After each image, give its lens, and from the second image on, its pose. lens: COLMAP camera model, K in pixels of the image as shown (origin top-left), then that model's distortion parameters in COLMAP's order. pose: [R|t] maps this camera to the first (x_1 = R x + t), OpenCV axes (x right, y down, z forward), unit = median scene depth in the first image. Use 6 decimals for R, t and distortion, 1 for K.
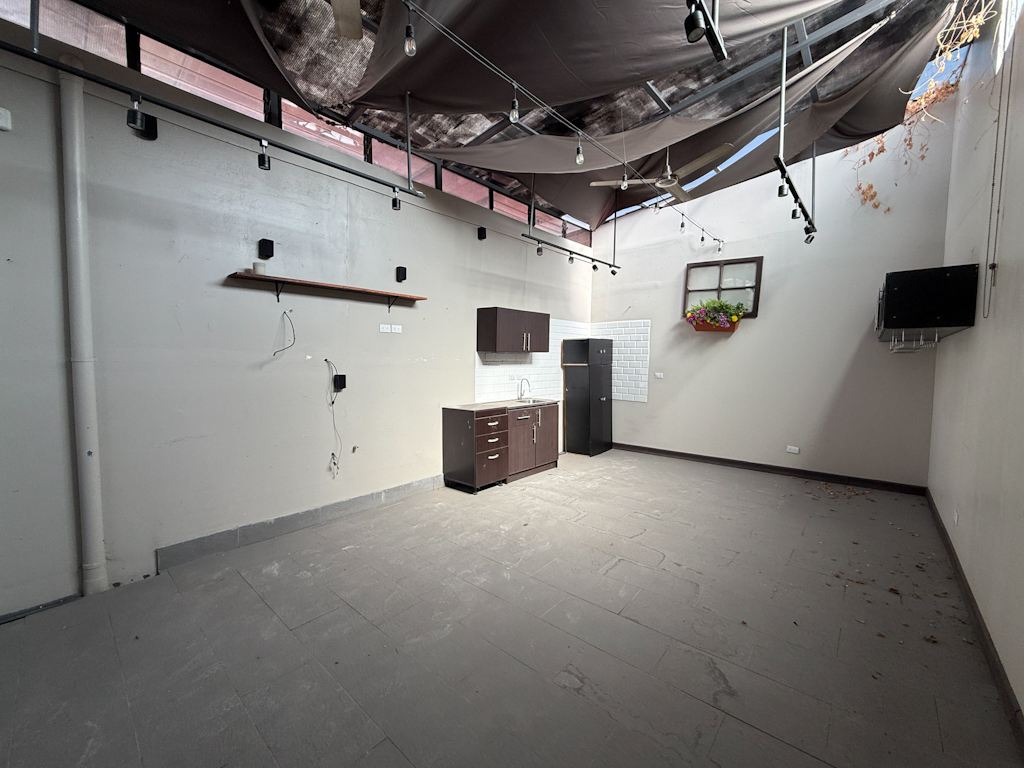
lens RADIAL K [[410.9, 0, 509.5], [0, 410.9, 383.0], [0, 0, 1]] dist [0.001154, 0.000037]
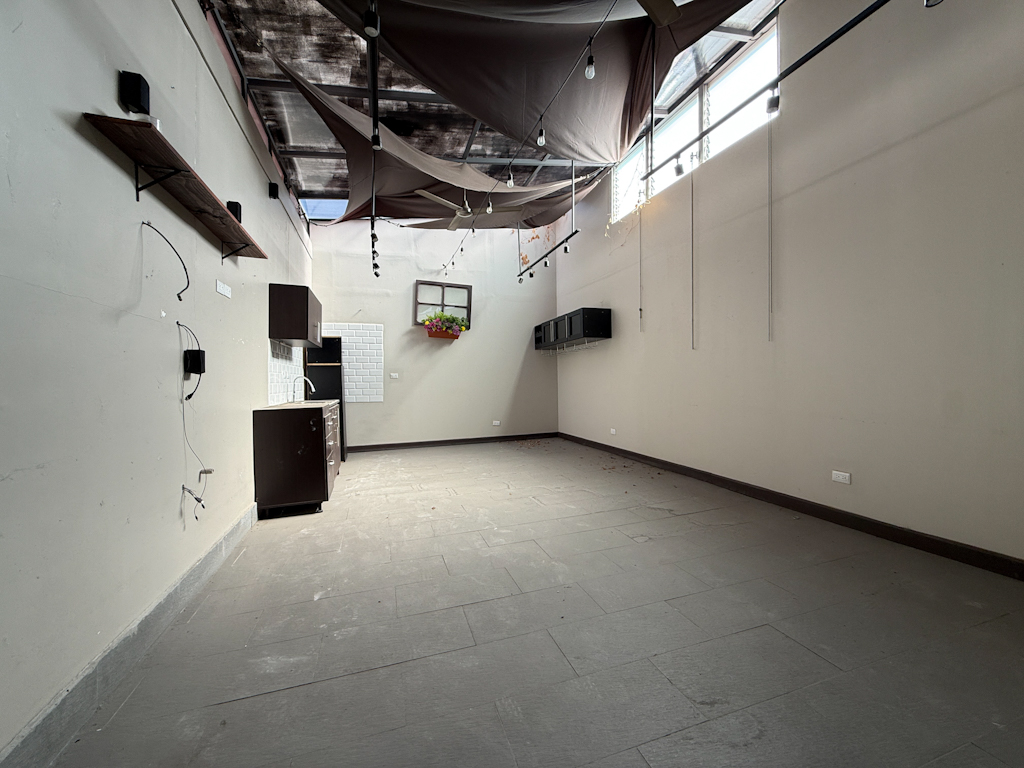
lens RADIAL K [[410.9, 0, 510.0], [0, 410.9, 381.8], [0, 0, 1]] dist [0.001154, 0.000037]
pose [[0.502720, -0.015743, 0.864306, -0.612675], [0.069295, 0.997351, -0.022139, 0.062152], [-0.861667, 0.071022, 0.502479, 0.267426]]
